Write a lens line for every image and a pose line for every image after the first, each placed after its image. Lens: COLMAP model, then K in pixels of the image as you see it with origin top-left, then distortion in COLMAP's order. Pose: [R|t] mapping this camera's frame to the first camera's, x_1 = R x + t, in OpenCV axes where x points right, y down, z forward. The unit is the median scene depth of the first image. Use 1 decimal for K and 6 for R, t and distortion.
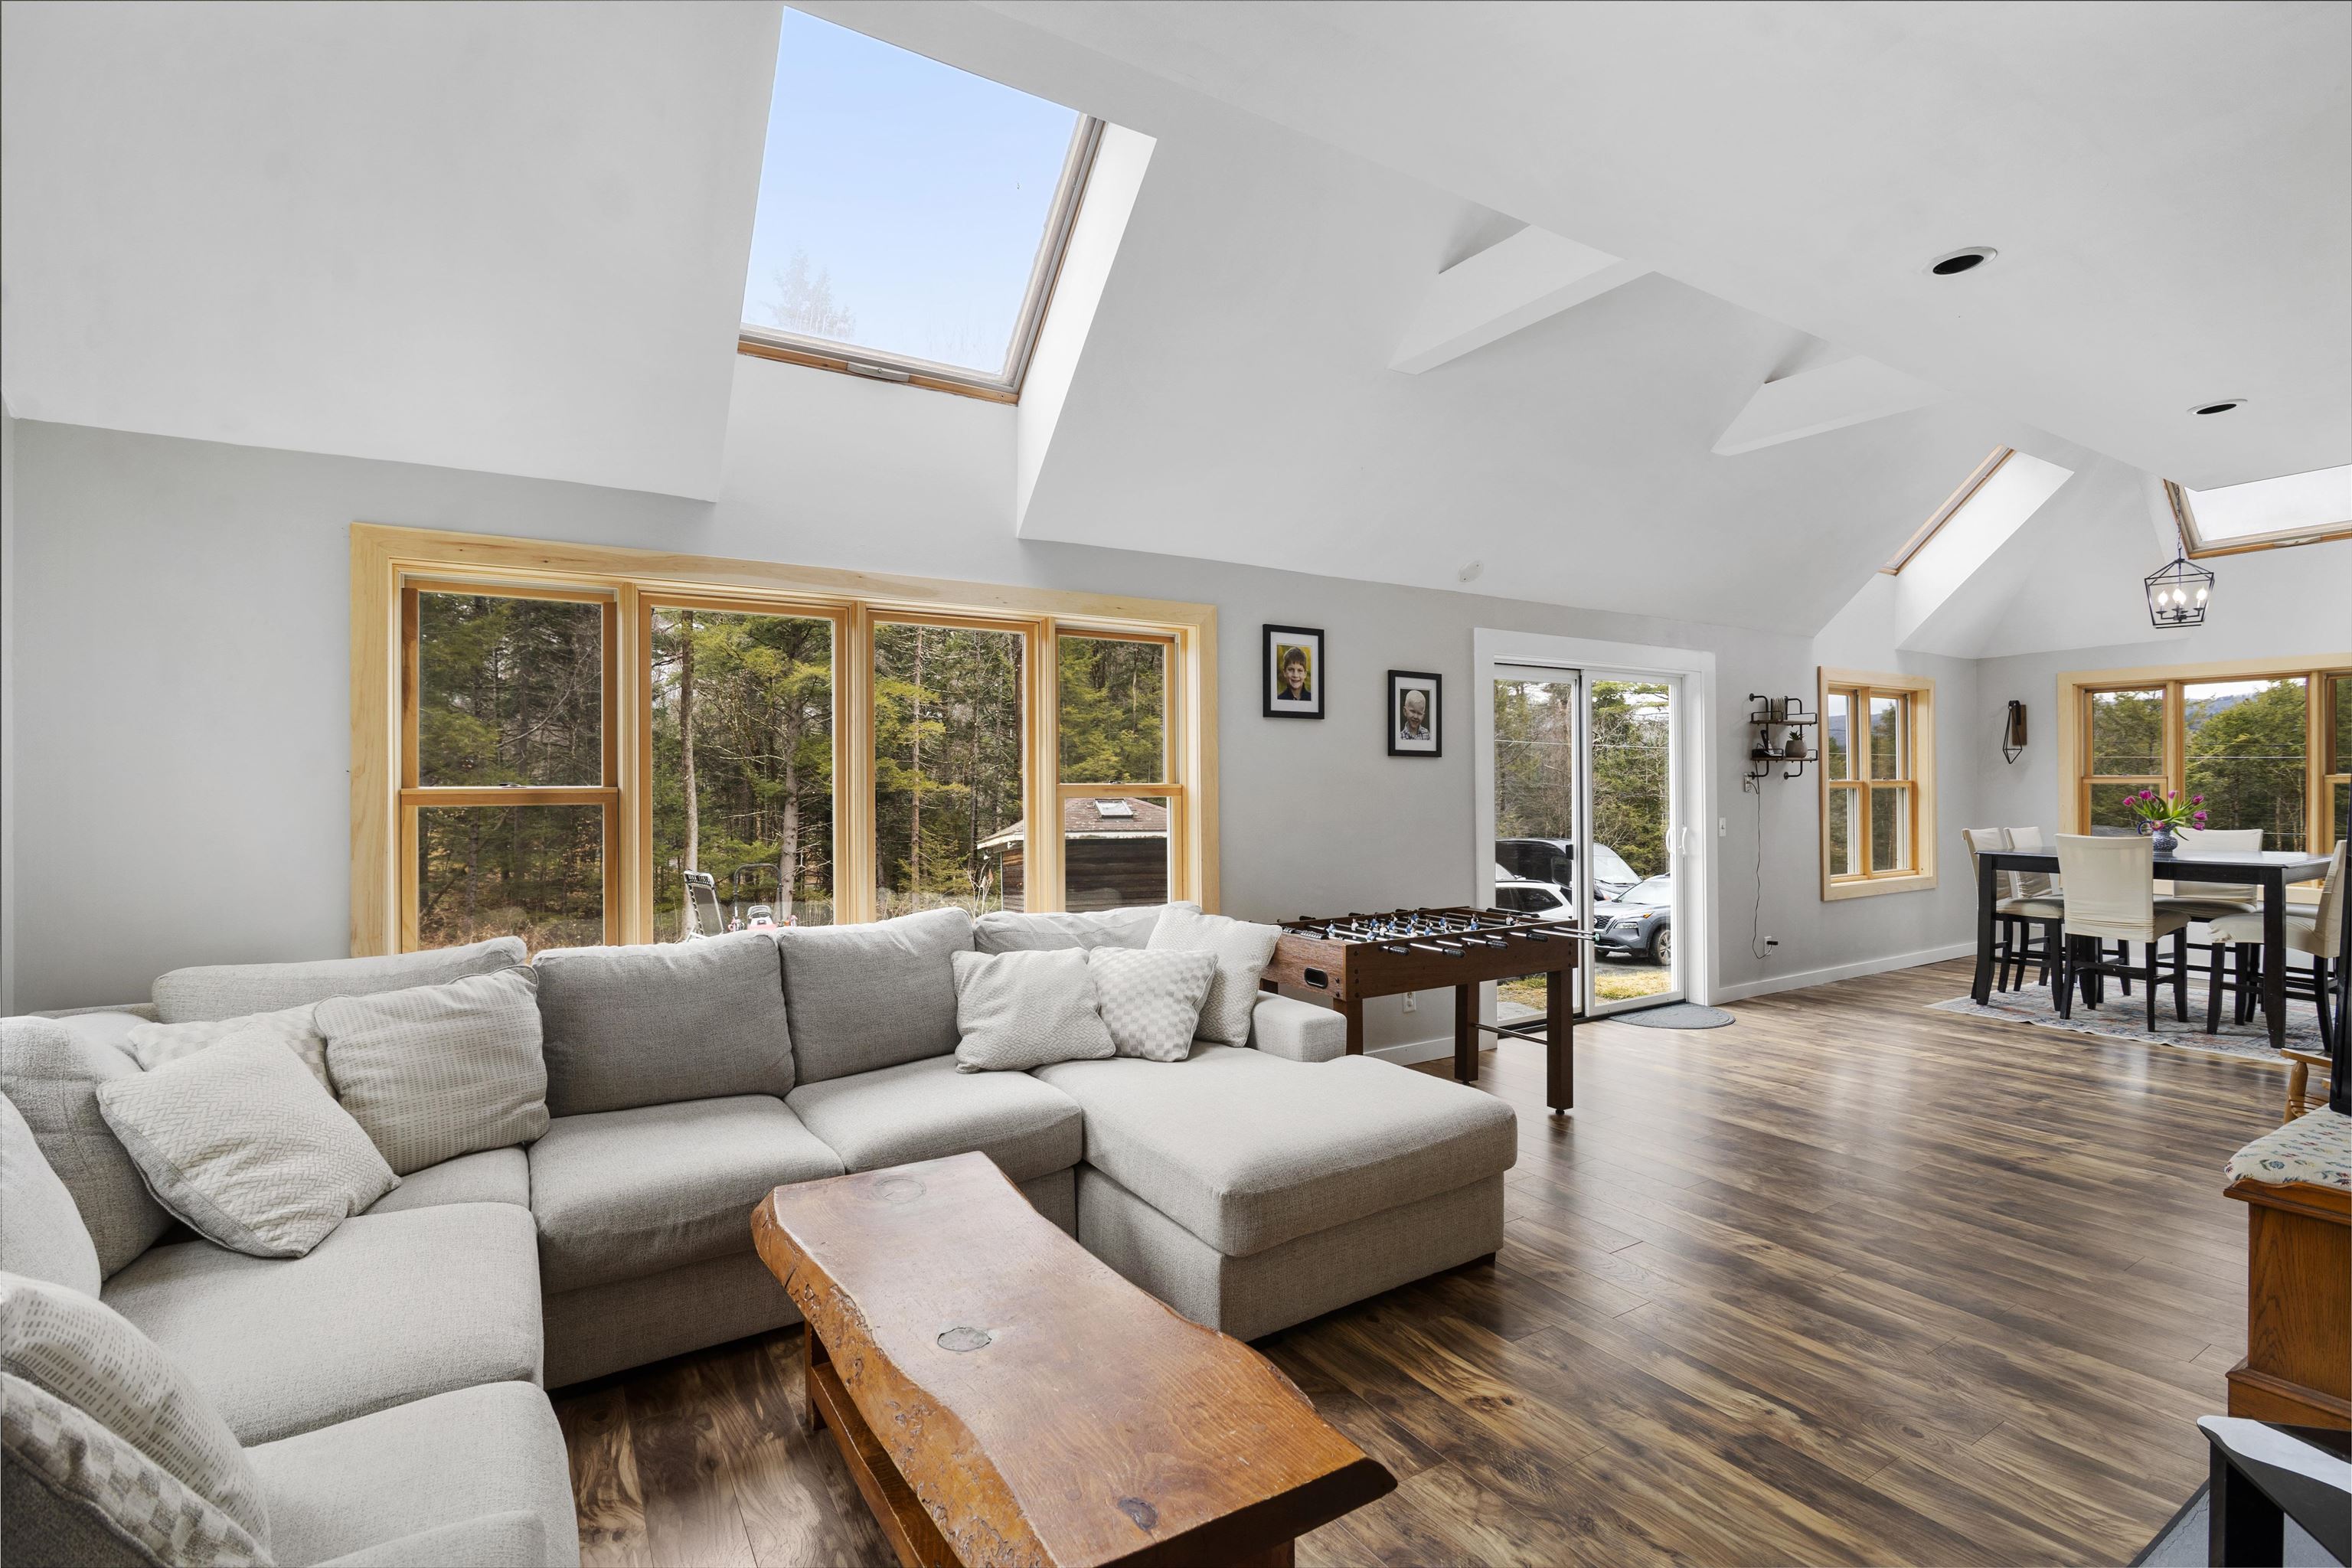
lens RADIAL K [[1108.0, 0, 1176.0], [0, 1108.0, 784.0], [0, 0, 1]] dist [-0.007509, -0.001810]
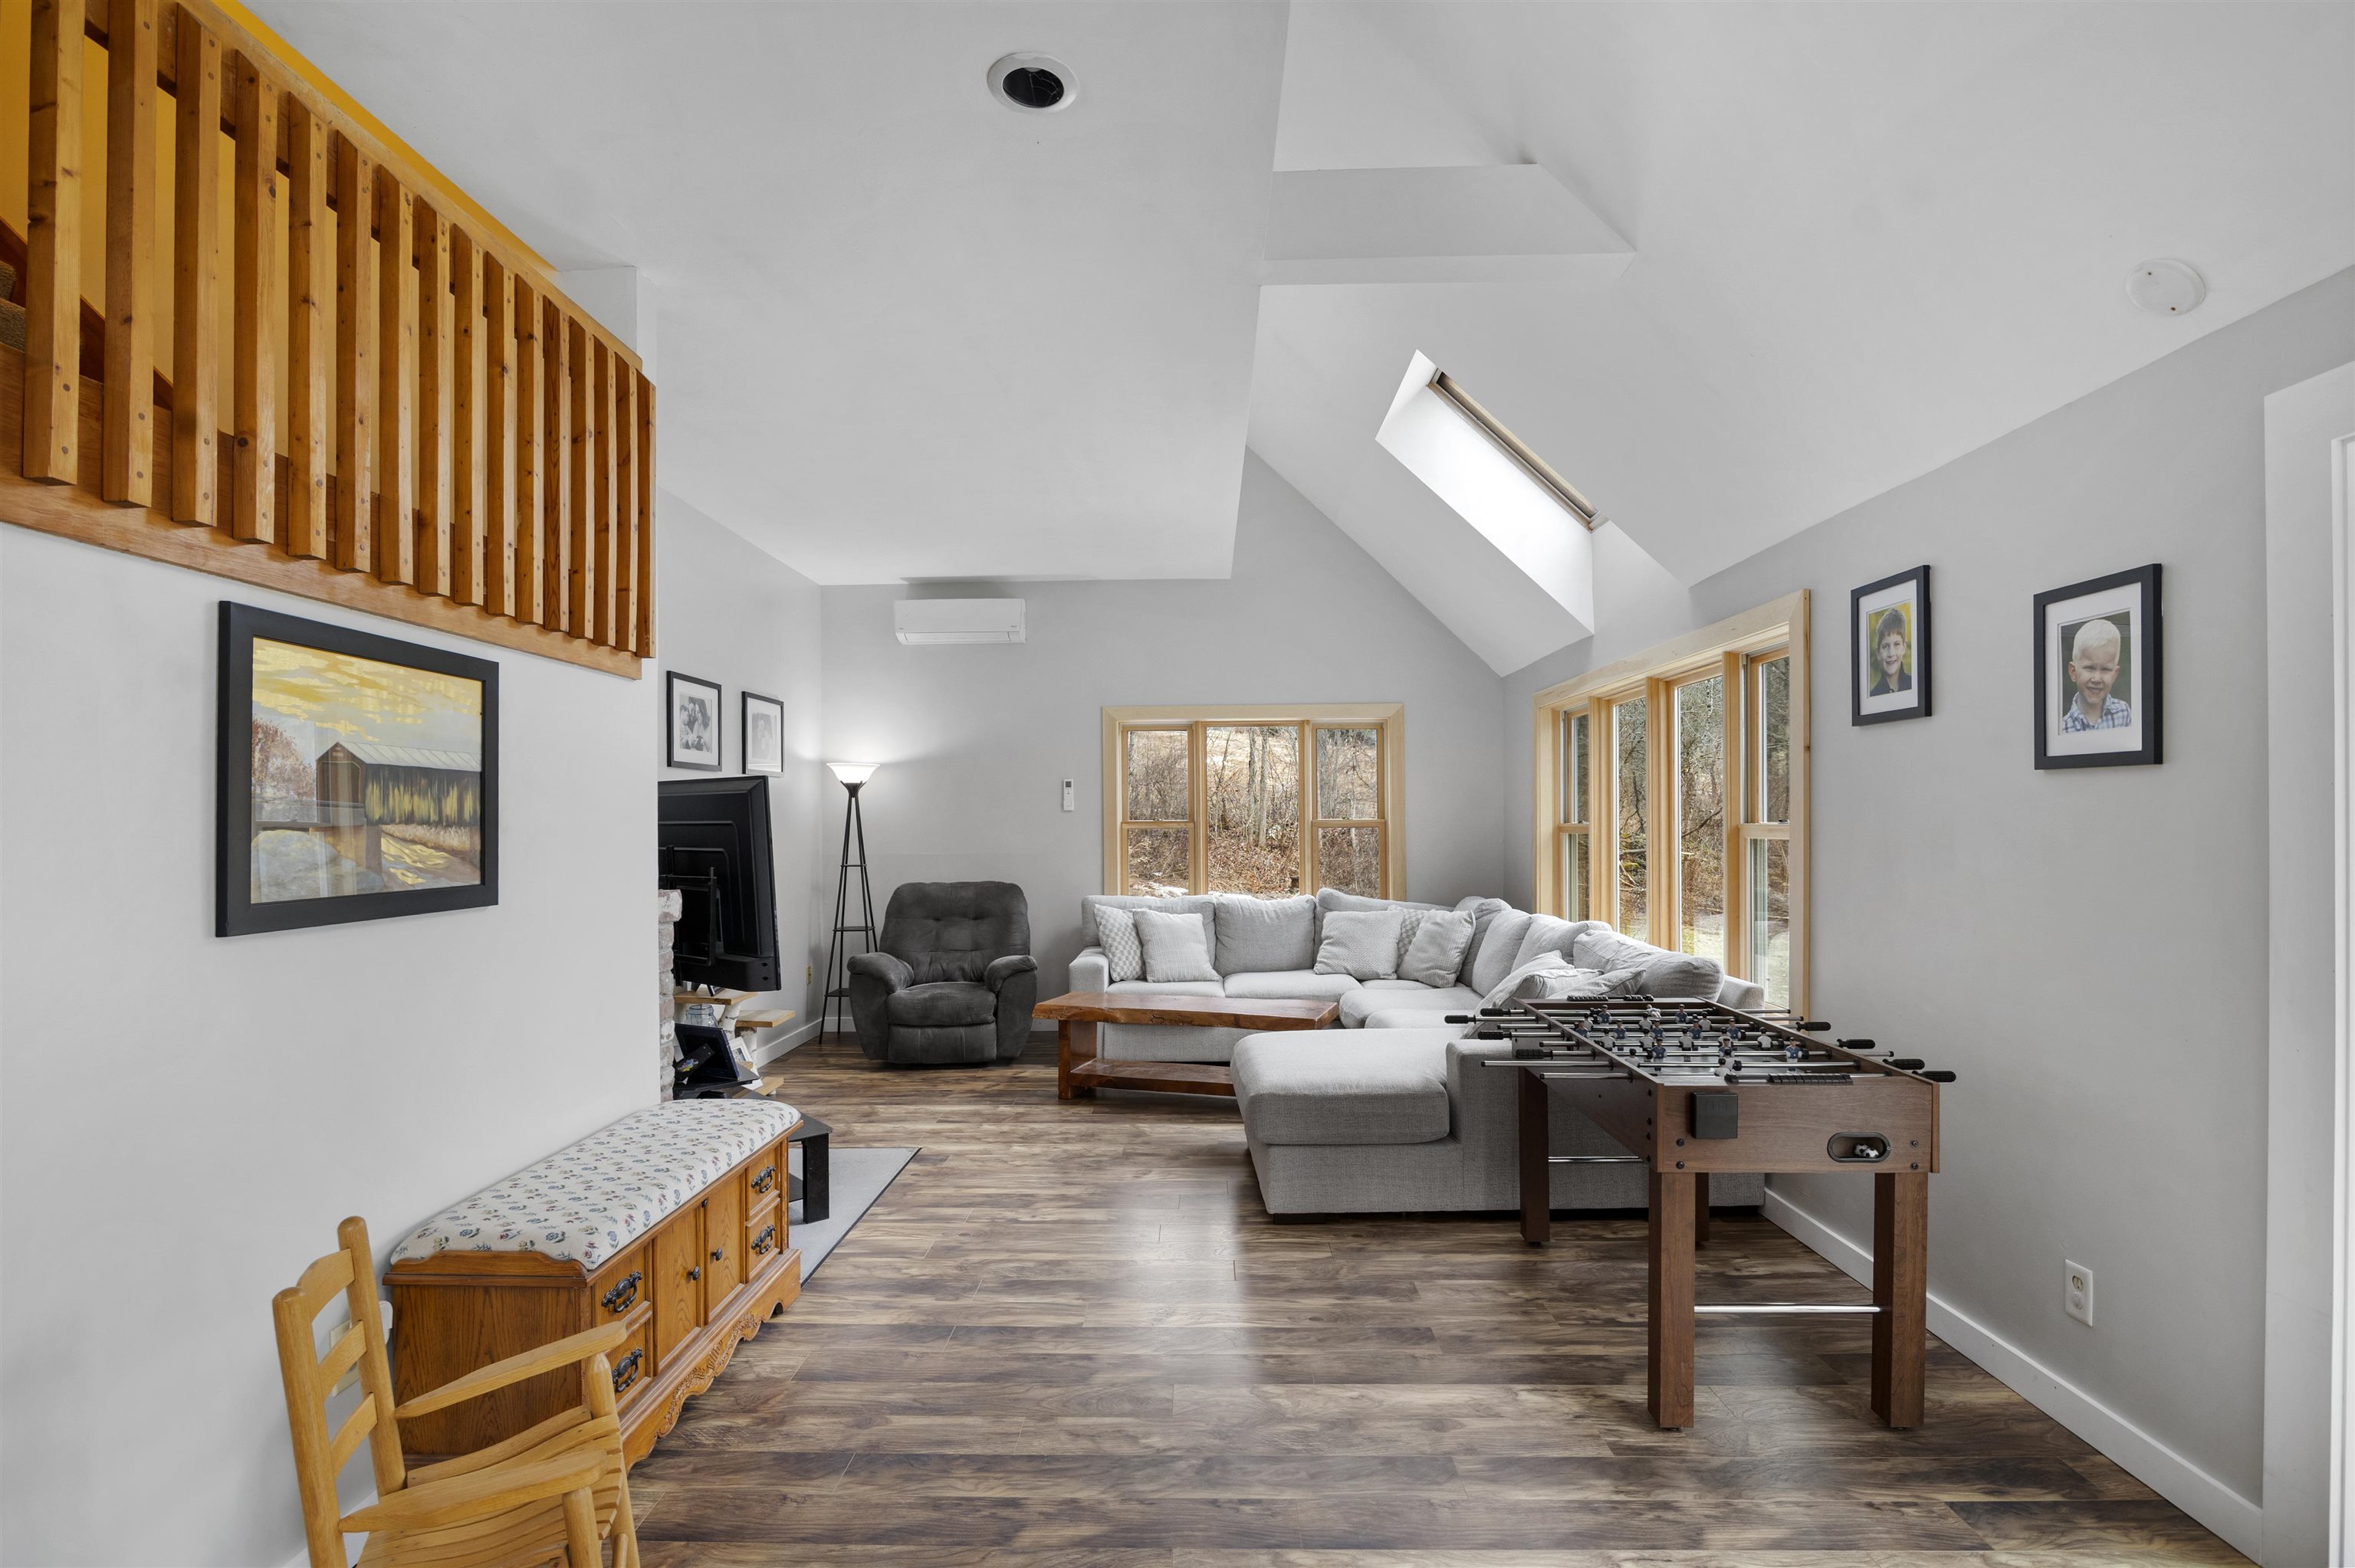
lens RADIAL K [[1102.5, 0, 1176.0], [0, 1102.5, 816.2], [0, 0, 1]] dist [-0.003603, -0.006473]
pose [[-0.555337, 0.005190, -0.831609, 0.850237], [0.010107, 0.999949, -0.000508, -0.008791], [0.831564, -0.008687, -0.555361, 0.999736]]
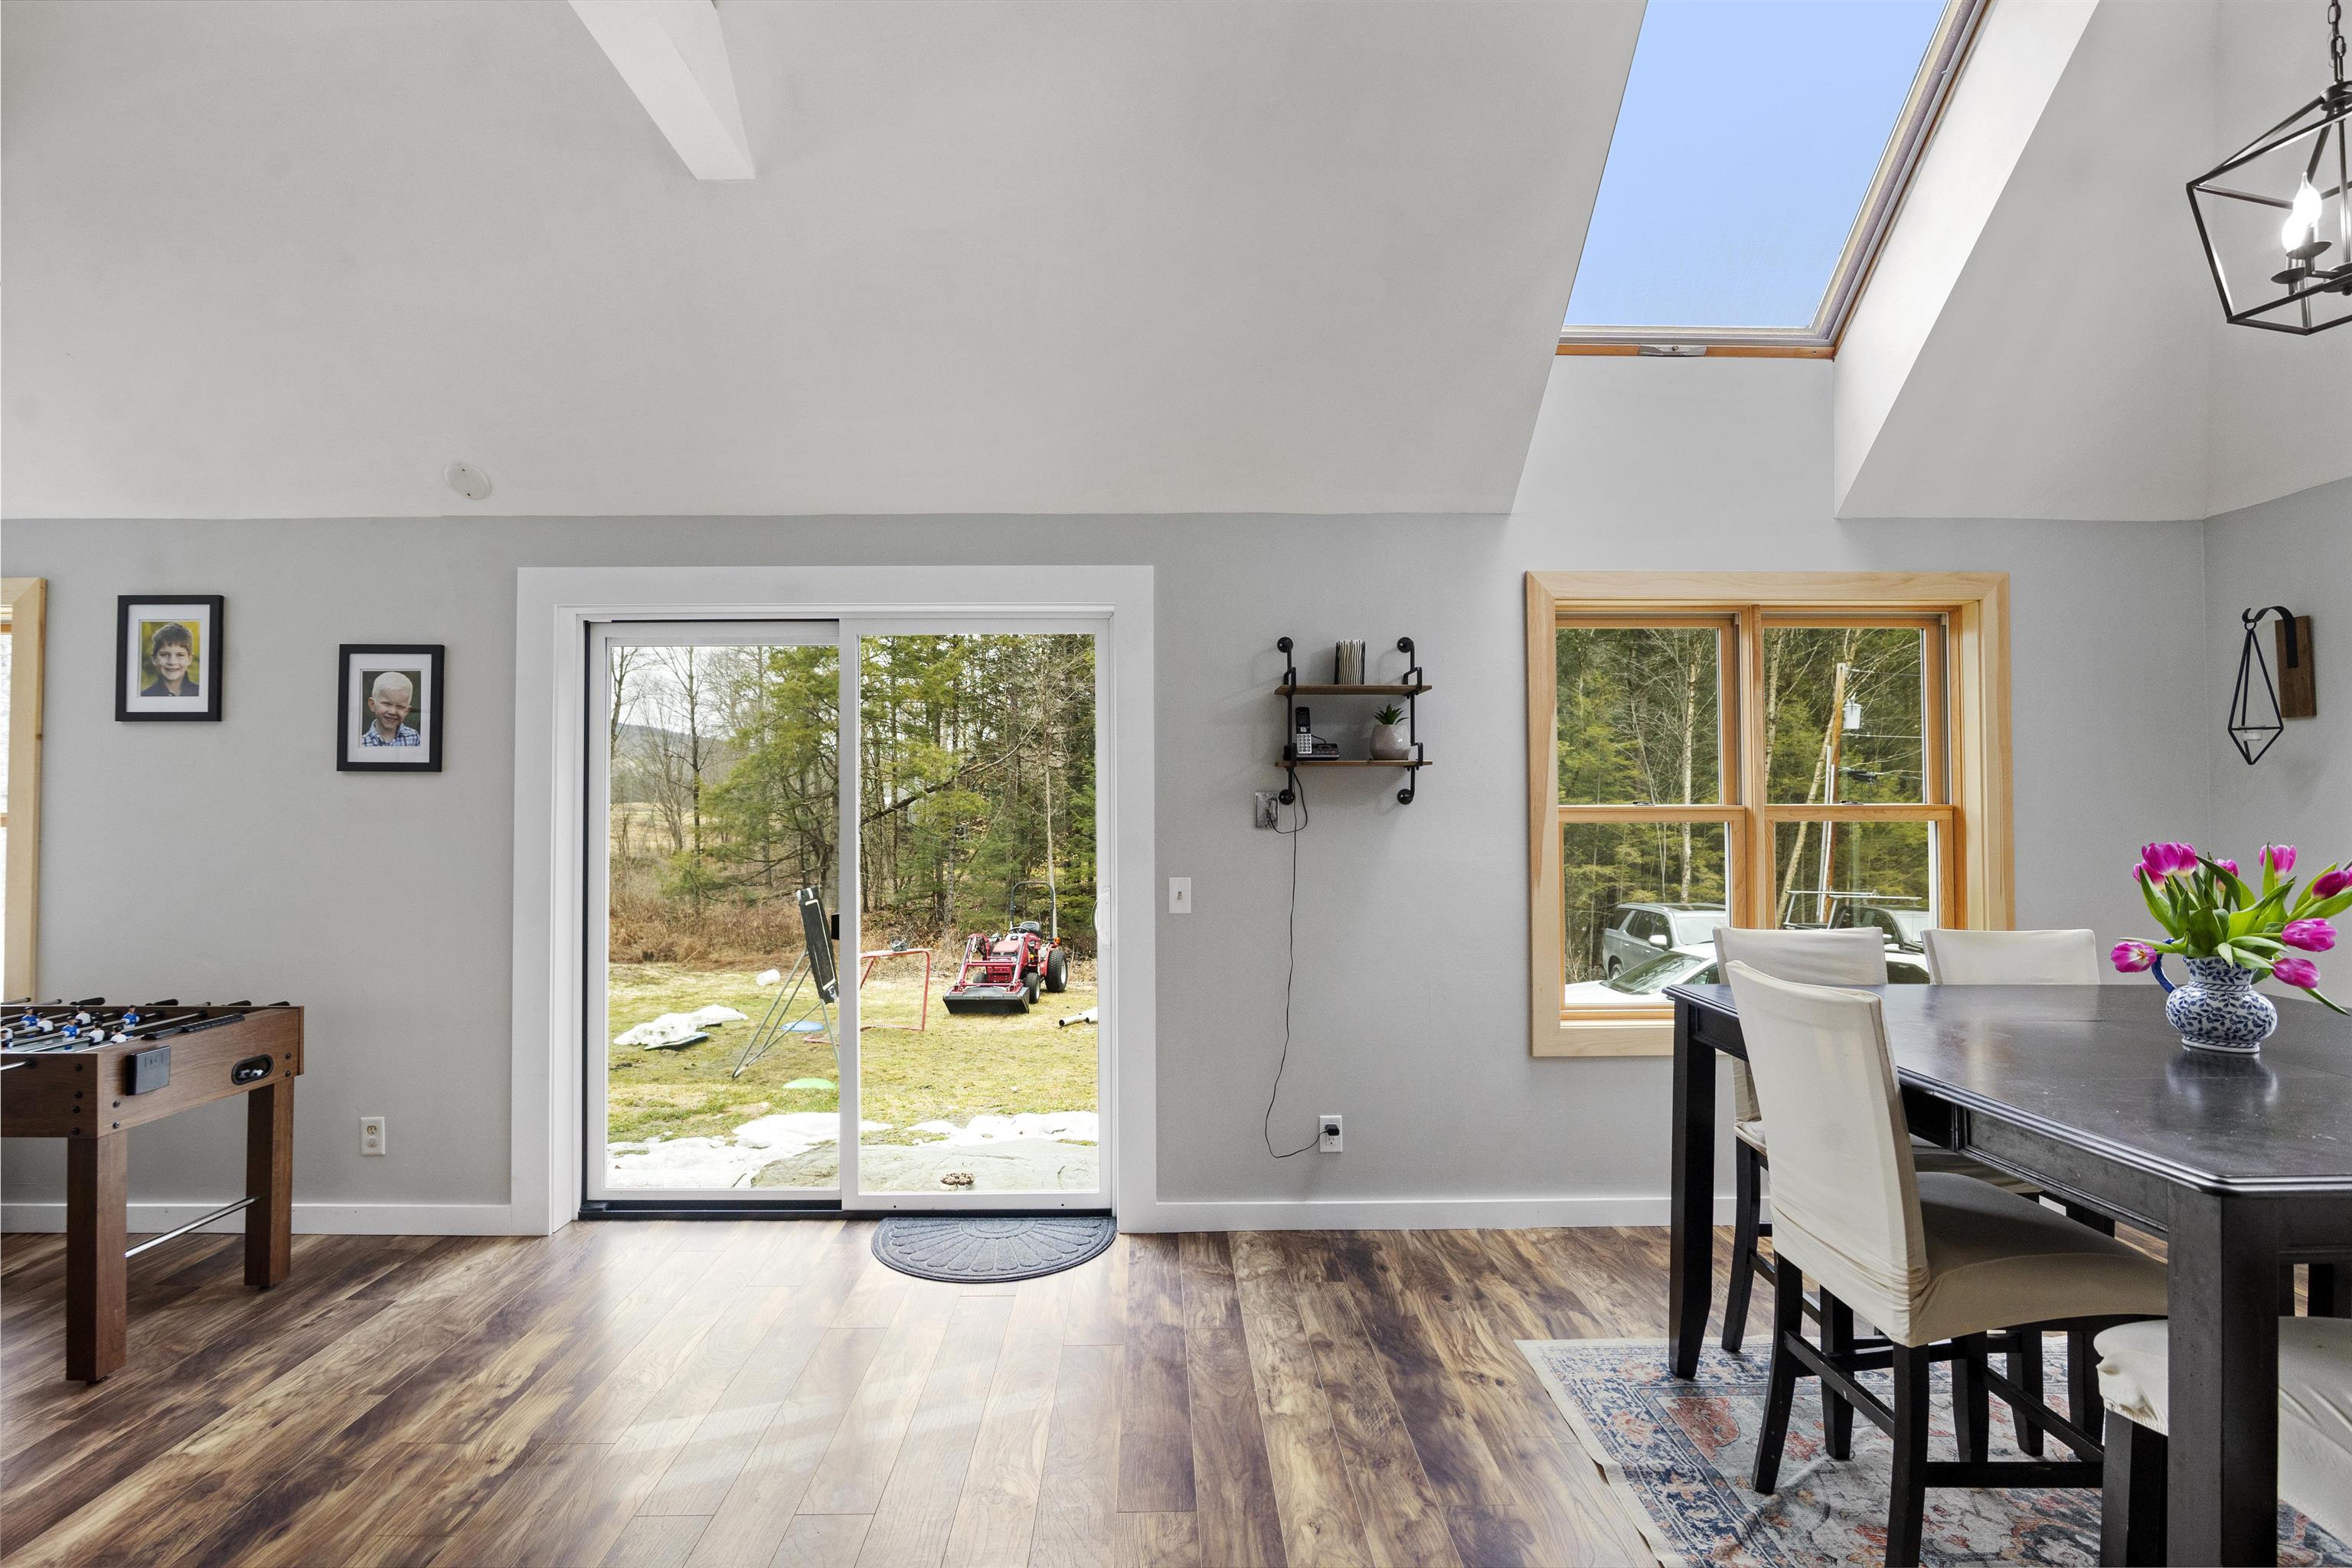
lens RADIAL K [[1158.0, 0, 1151.8], [0, 1158.0, 790.1], [0, 0, 1]] dist [-0.019307, 0.000172]
pose [[0.848337, -0.005801, -0.529425, 1.035156], [-0.001327, 0.999914, -0.013082, -0.005455], [0.529455, 0.011800, 0.848256, 0.701668]]
